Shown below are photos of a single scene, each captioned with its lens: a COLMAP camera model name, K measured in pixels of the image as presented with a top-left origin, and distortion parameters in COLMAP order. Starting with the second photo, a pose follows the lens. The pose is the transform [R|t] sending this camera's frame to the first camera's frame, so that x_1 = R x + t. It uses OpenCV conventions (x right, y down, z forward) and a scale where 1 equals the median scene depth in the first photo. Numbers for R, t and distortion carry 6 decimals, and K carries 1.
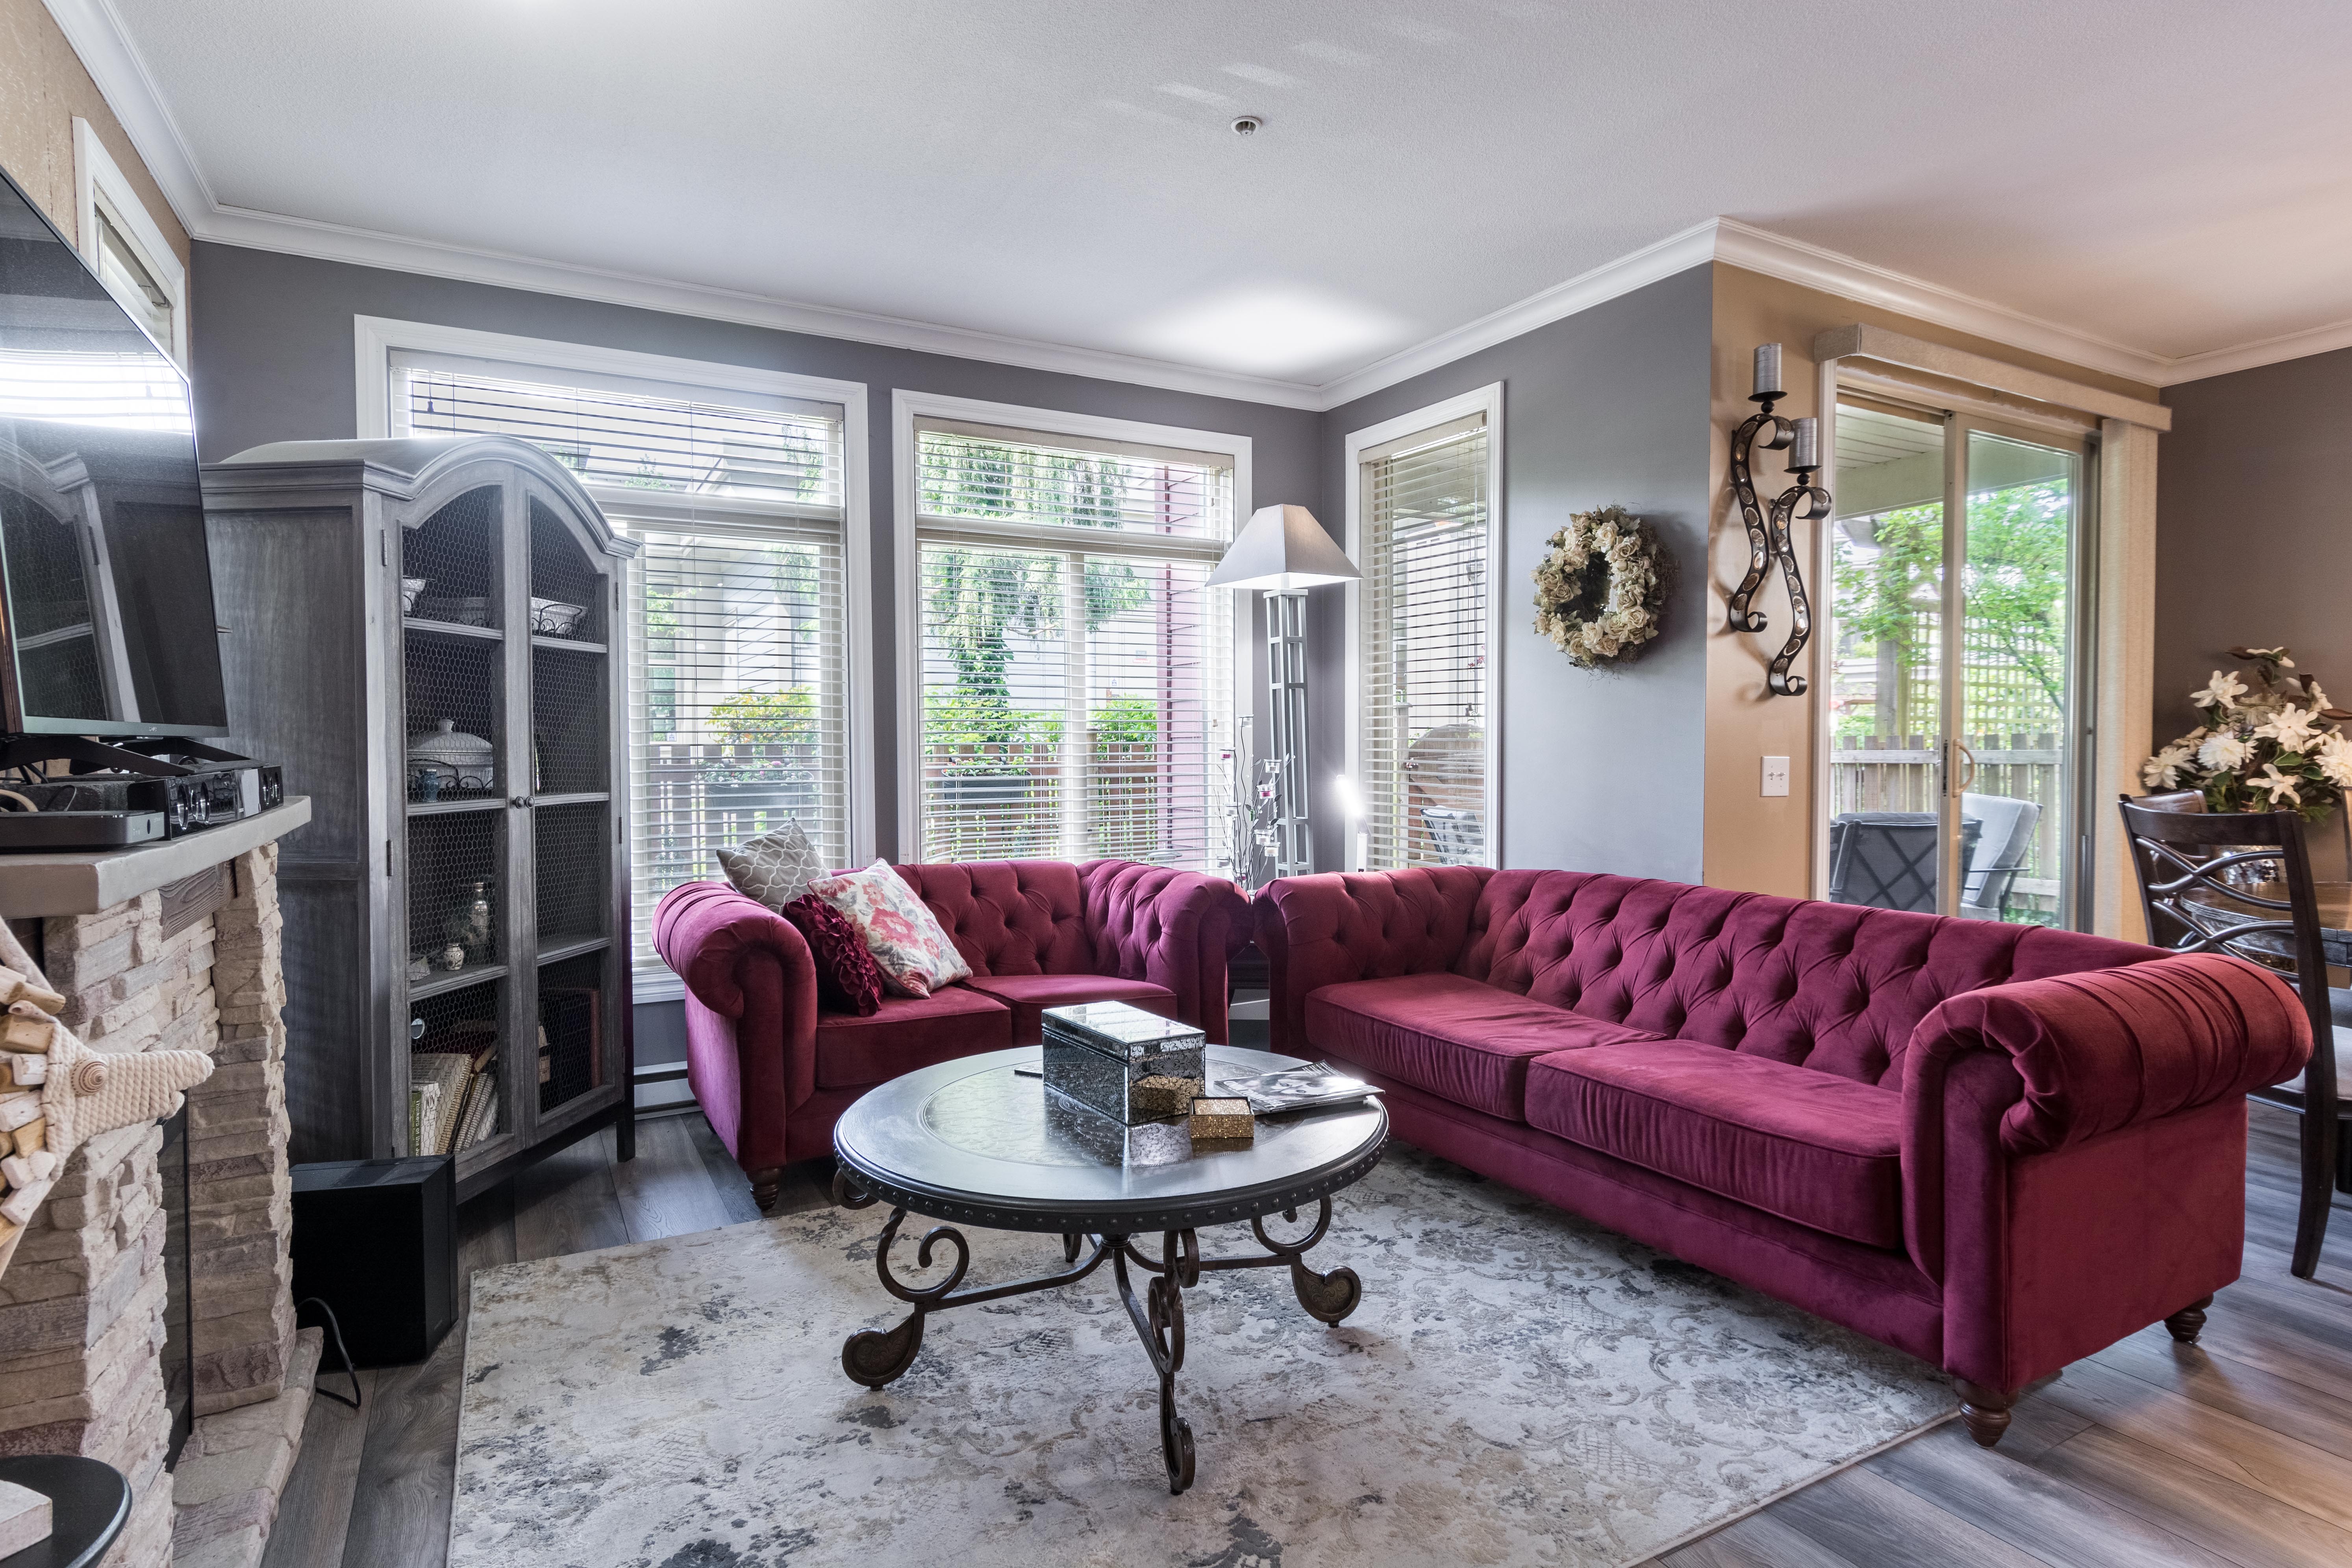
lens RADIAL K [[1225.5, 0, 1179.9], [0, 1225.5, 774.7], [0, 0, 1]] dist [0.001049, -0.001763]
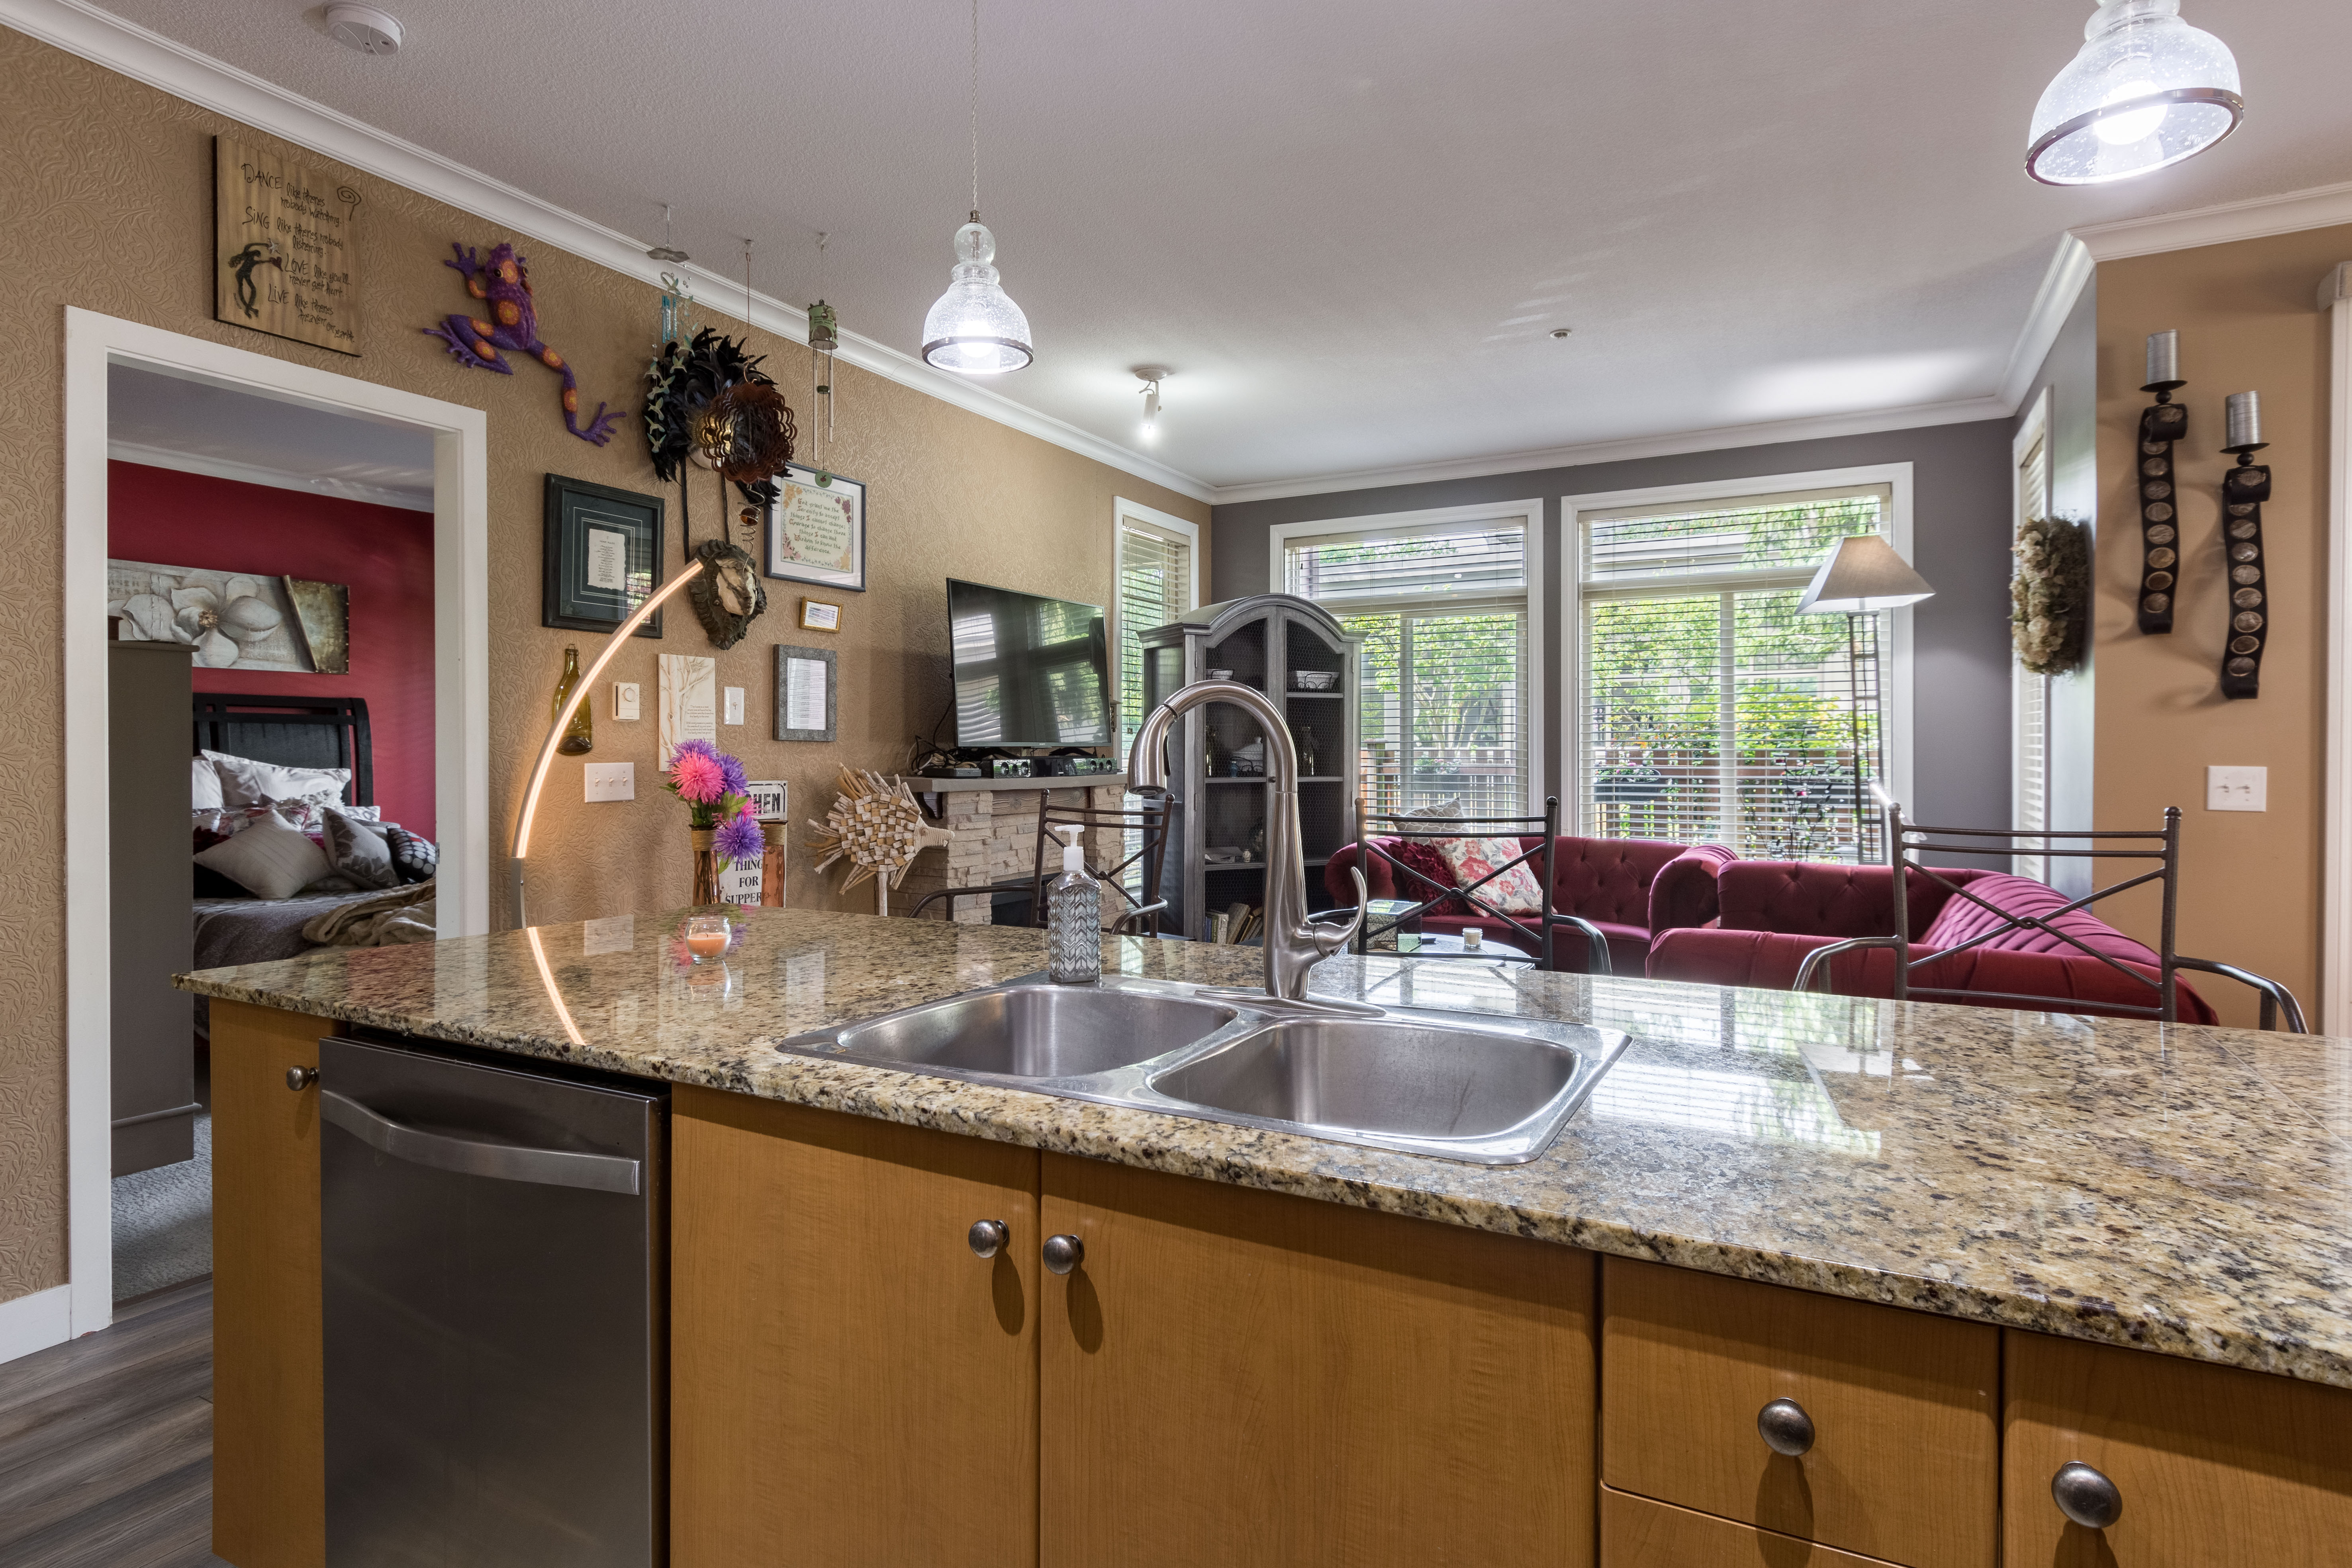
lens RADIAL K [[1225.5, 0, 1179.9], [0, 1225.5, 774.7], [0, 0, 1]] dist [0.001049, -0.001763]
pose [[0.540404, 0.019649, -0.841176, 0.788335], [-0.022882, 0.999701, 0.008652, 0.001176], [0.841095, 0.014572, 0.540692, -0.134297]]
